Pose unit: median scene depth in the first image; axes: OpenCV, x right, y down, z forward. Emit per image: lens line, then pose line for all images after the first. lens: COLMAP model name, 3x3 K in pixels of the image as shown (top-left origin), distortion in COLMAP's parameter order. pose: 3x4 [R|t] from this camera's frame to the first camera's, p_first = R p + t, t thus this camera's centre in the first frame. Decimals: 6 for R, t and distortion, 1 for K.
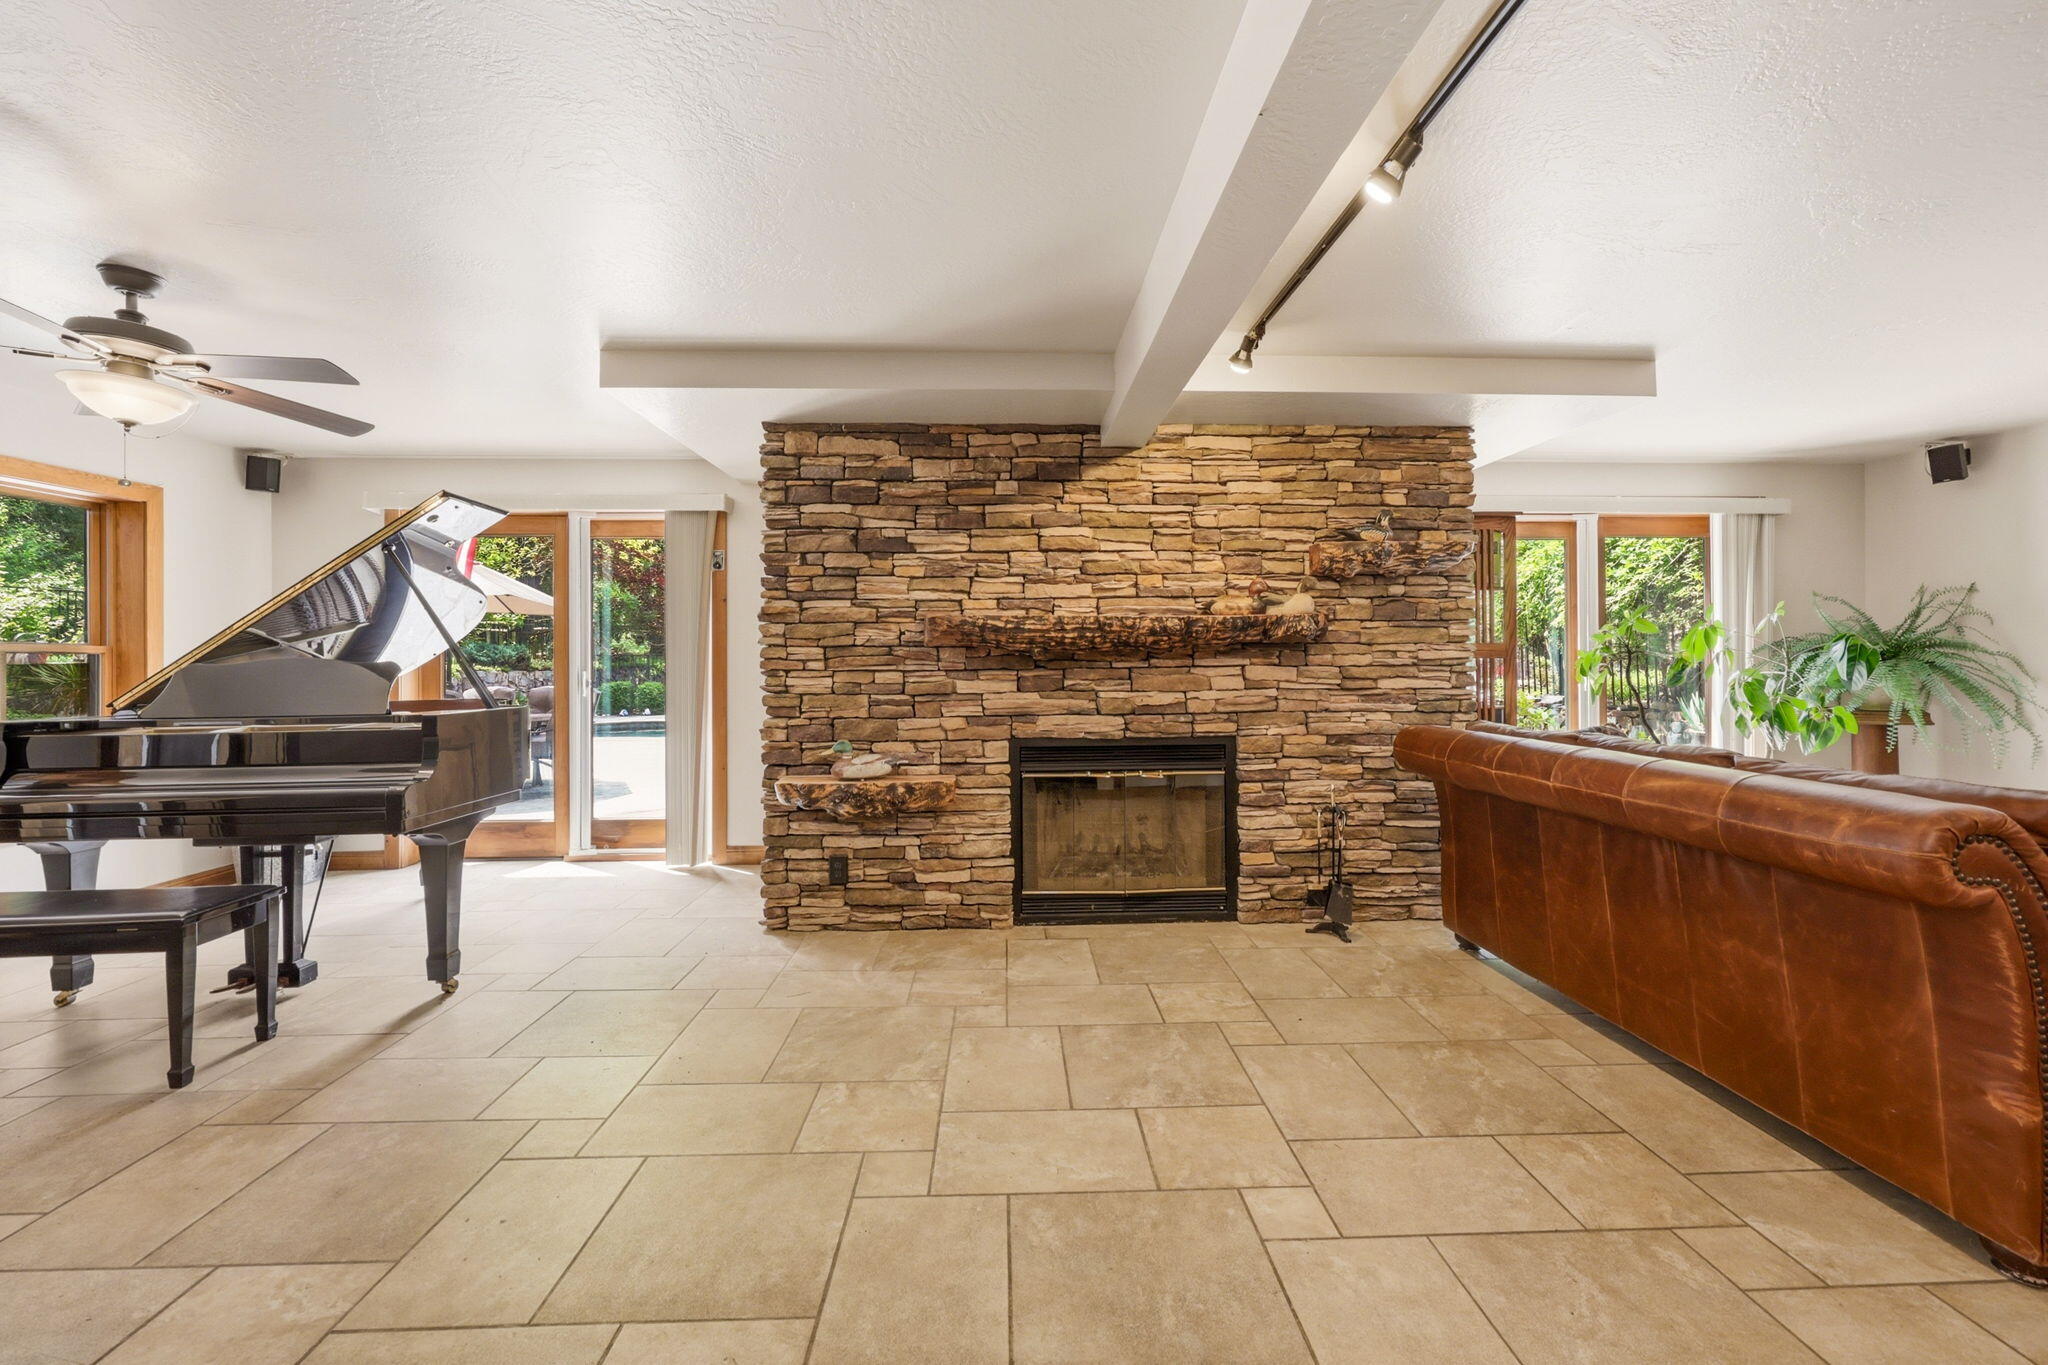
lens RADIAL K [[844.4, 0, 1027.9], [0, 844.4, 669.7], [0, 0, 1]] dist [-0.000923, 0.000380]
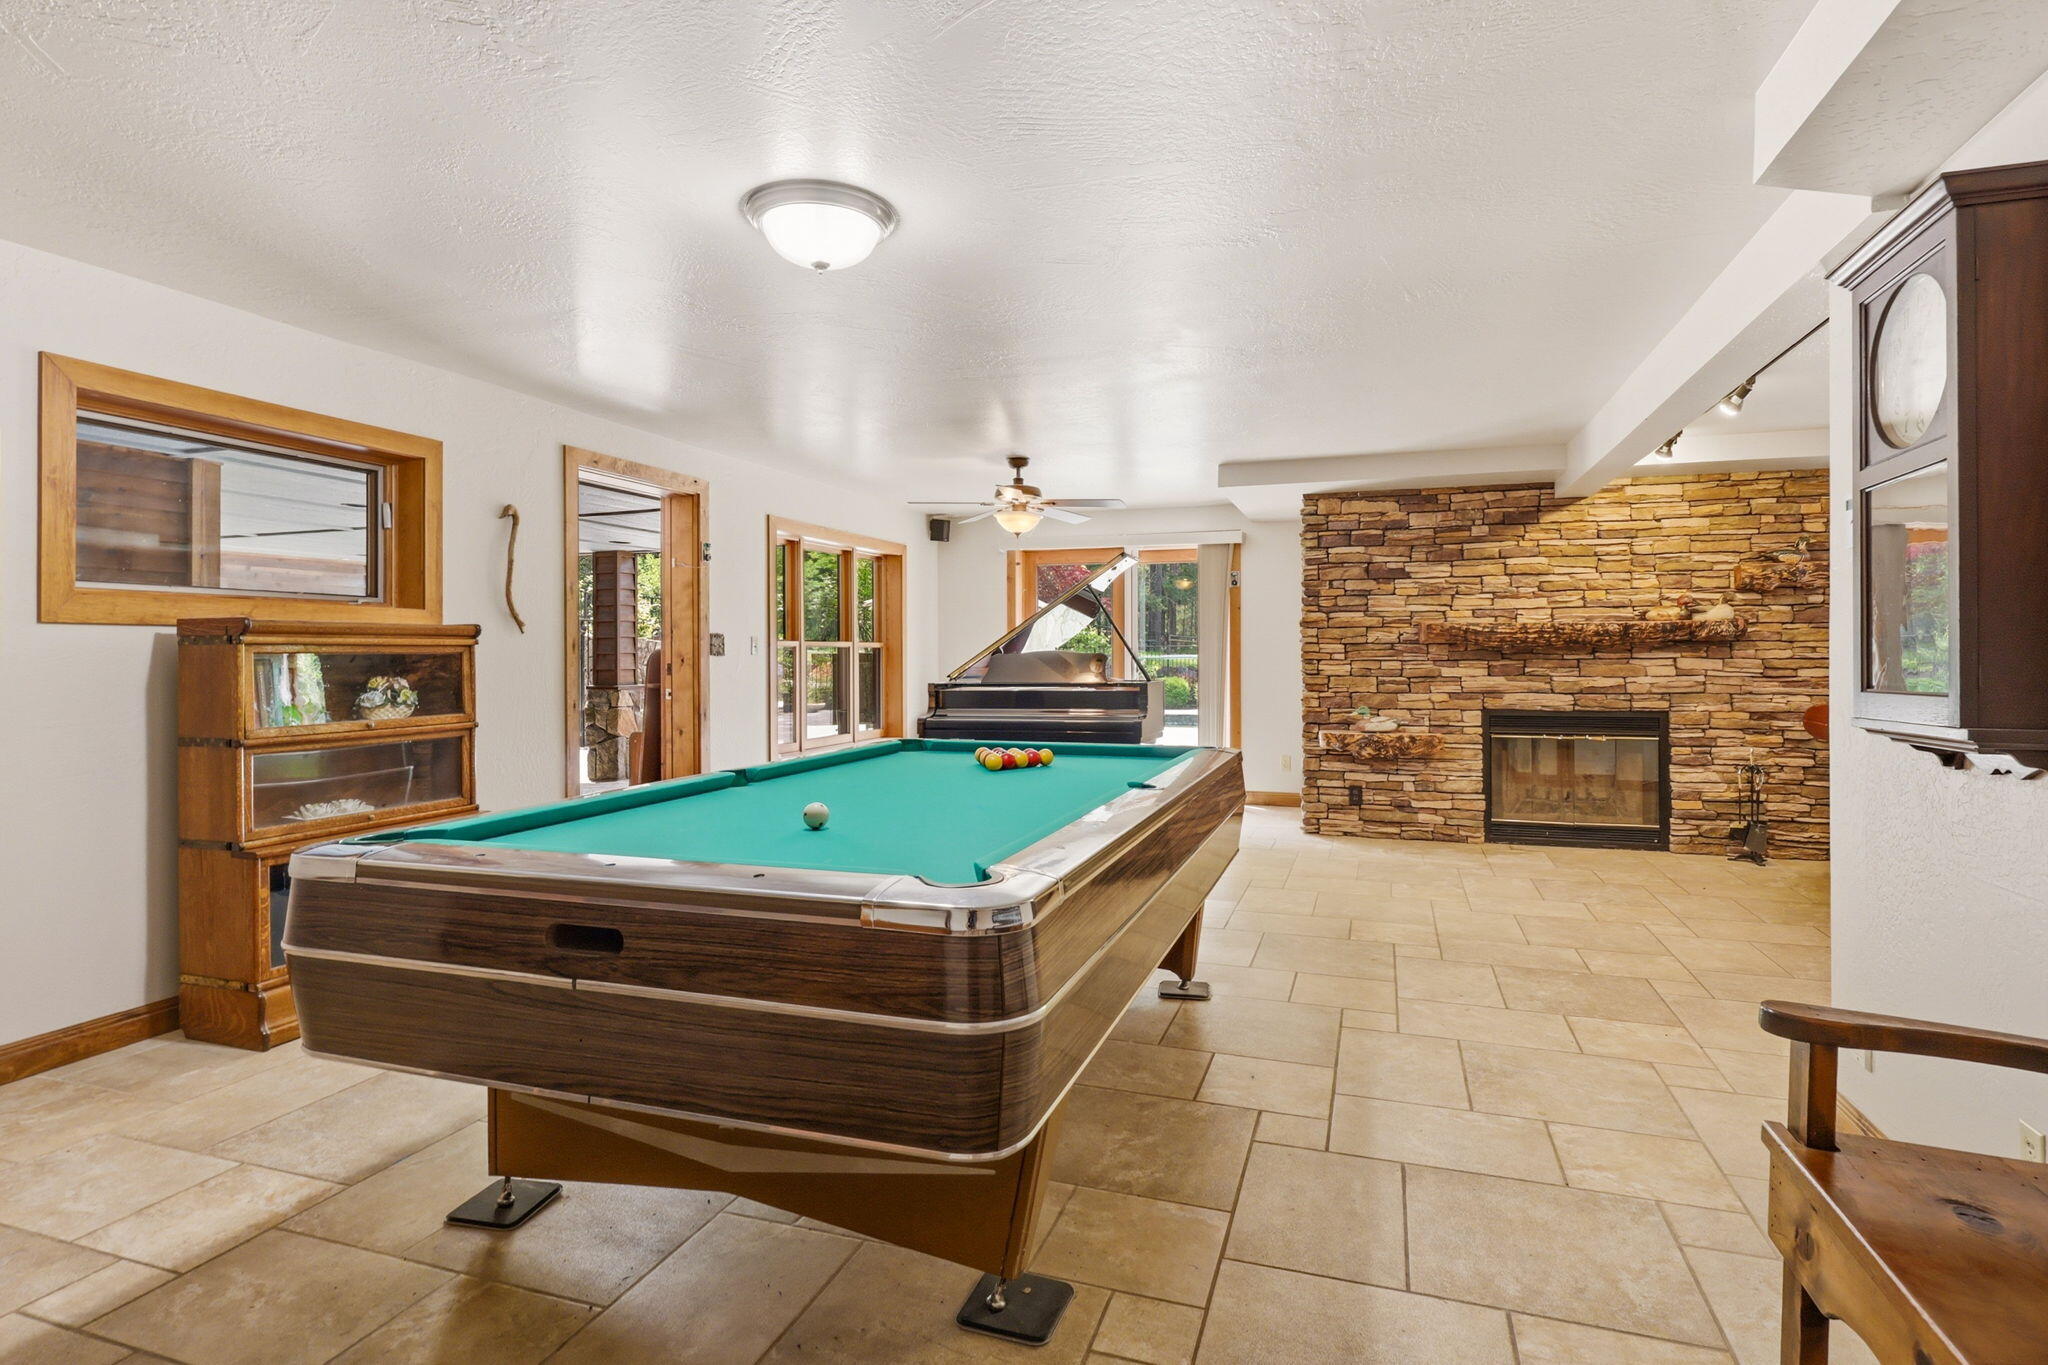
lens RADIAL K [[1067.2, 0, 1008.7], [0, 1067.2, 654.6], [0, 0, 1]] dist [0.001313, -0.001310]
pose [[0.934524, 0.003326, -0.355883, -0.126159], [-0.006378, 0.999952, -0.007403, 0.008982], [0.355842, 0.009188, 0.934501, -0.945216]]
